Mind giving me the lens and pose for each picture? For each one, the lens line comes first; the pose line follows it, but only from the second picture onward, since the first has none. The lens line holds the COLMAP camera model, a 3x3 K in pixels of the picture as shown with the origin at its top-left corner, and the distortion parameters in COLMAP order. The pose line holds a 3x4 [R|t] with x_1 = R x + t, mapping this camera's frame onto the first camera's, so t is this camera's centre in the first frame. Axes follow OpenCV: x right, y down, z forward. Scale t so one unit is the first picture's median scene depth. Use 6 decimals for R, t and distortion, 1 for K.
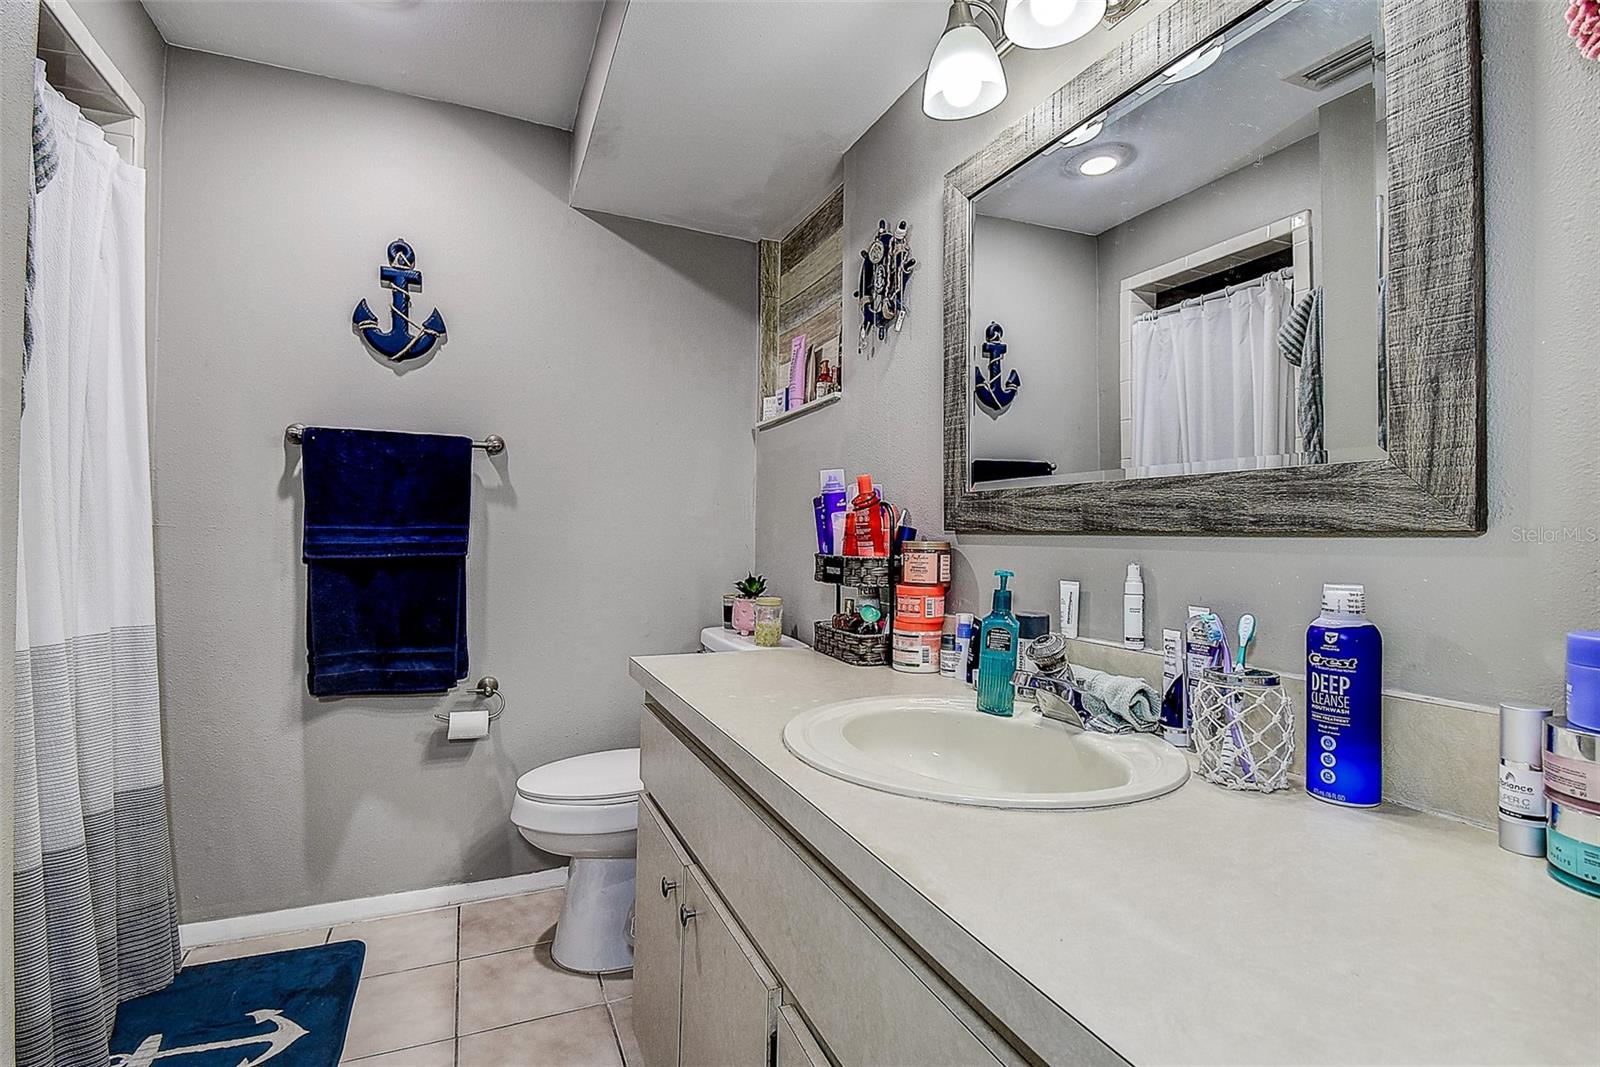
lens RADIAL K [[744.2, 0, 805.2], [0, 744.2, 532.6], [0, 0, 1]] dist [0.014497, -0.018539]
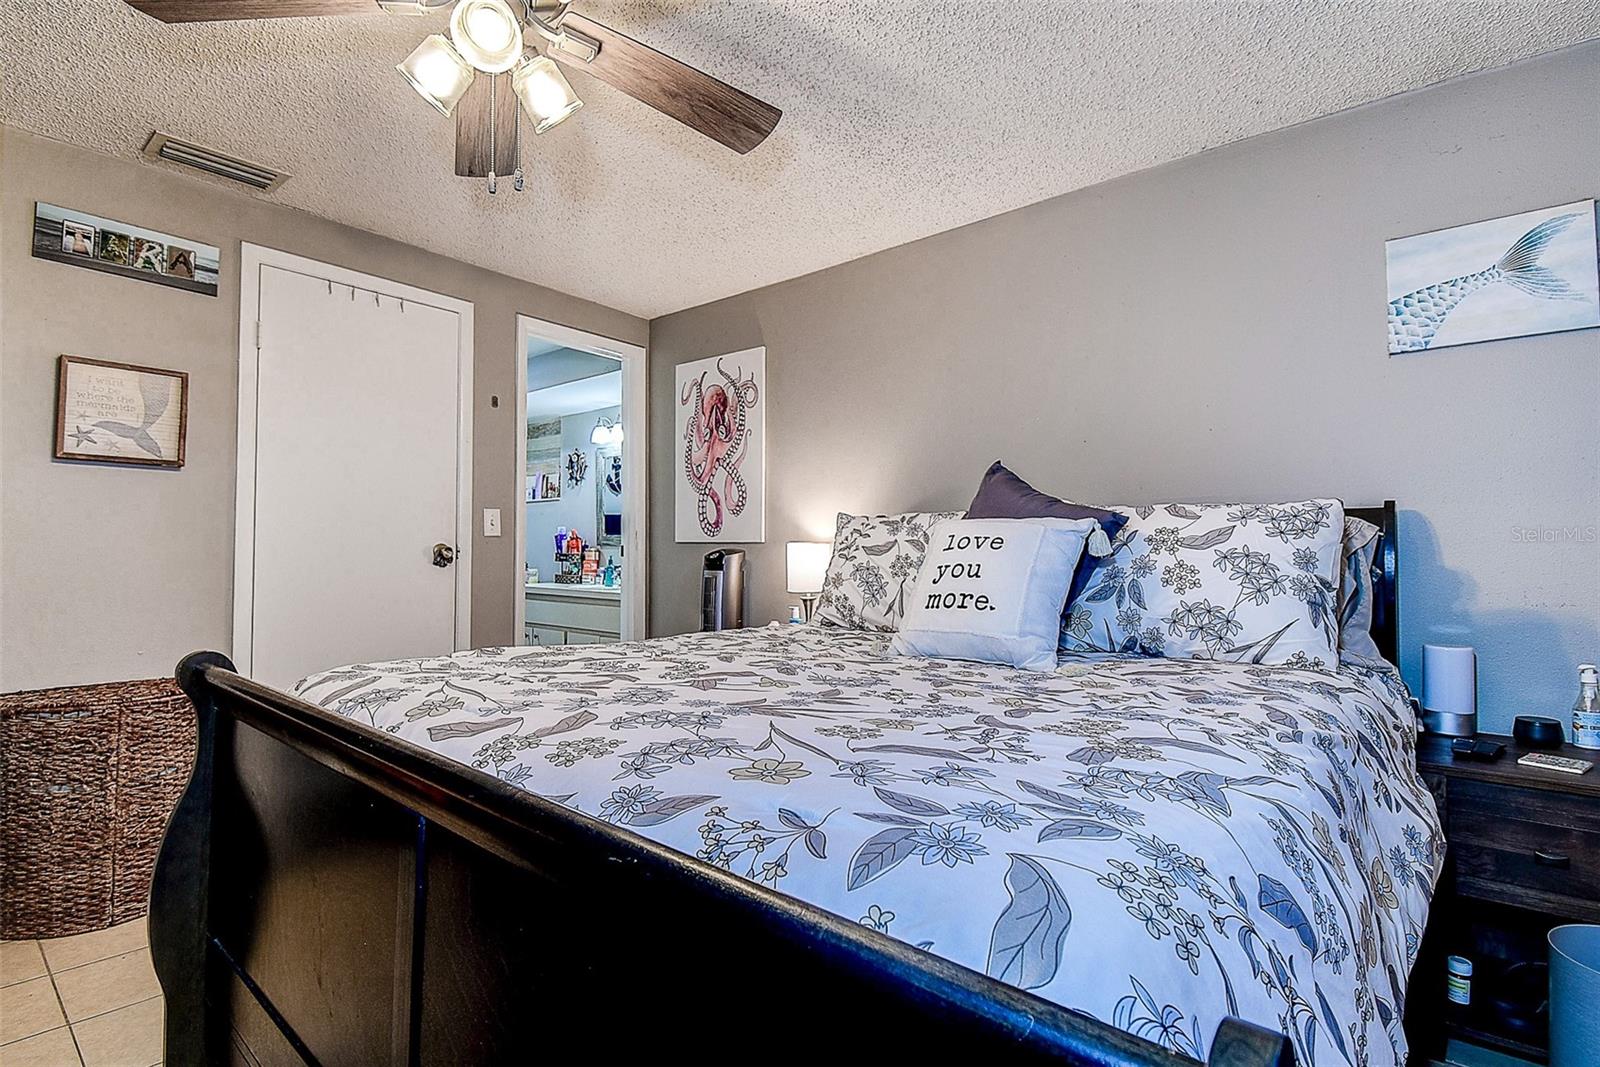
lens RADIAL K [[744.2, 0, 805.2], [0, 744.2, 532.6], [0, 0, 1]] dist [0.014497, -0.018539]
pose [[0.893180, -0.001095, 0.449697, -0.506112], [0.004112, 0.999975, -0.005733, -0.038622], [-0.449680, 0.006969, 0.893163, -2.536440]]
